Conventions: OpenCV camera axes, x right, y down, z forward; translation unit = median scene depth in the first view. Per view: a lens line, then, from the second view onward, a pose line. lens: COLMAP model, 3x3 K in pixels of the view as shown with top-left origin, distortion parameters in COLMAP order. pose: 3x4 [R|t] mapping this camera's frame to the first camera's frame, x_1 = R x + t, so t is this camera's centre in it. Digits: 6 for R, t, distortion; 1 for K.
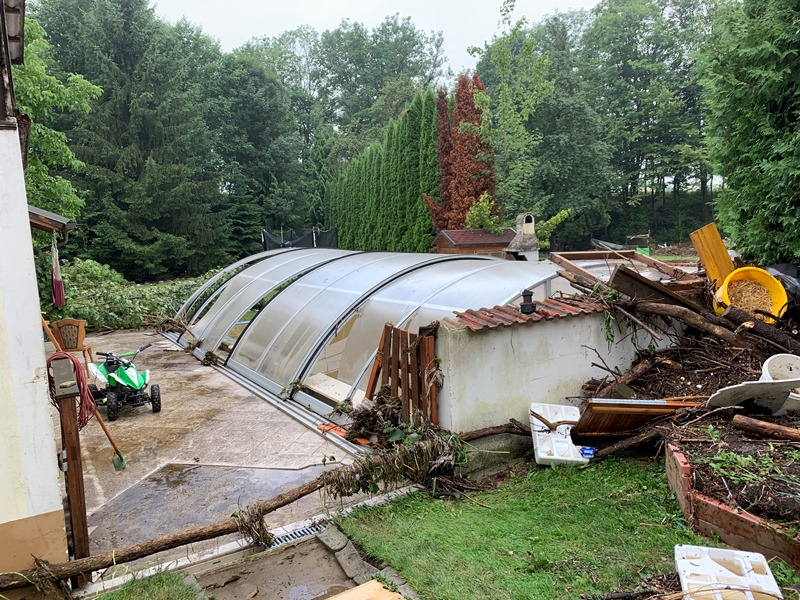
lens RADIAL K [[559.0, 0, 400.0], [0, 559.0, 300.0], [0, 0, 1]] dist [0.004432, 0.000601]
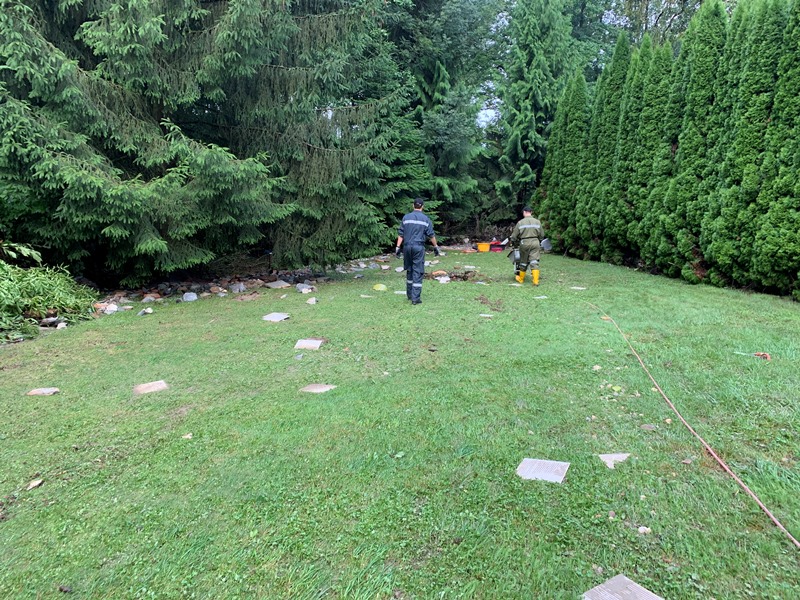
lens RADIAL K [[559.0, 0, 400.0], [0, 559.0, 300.0], [0, 0, 1]] dist [0.004432, 0.000601]
pose [[0.985499, 0.076277, -0.151570, -0.245765], [-0.066920, 0.995579, 0.065914, -0.057373], [0.155928, -0.054815, 0.986246, 0.670247]]
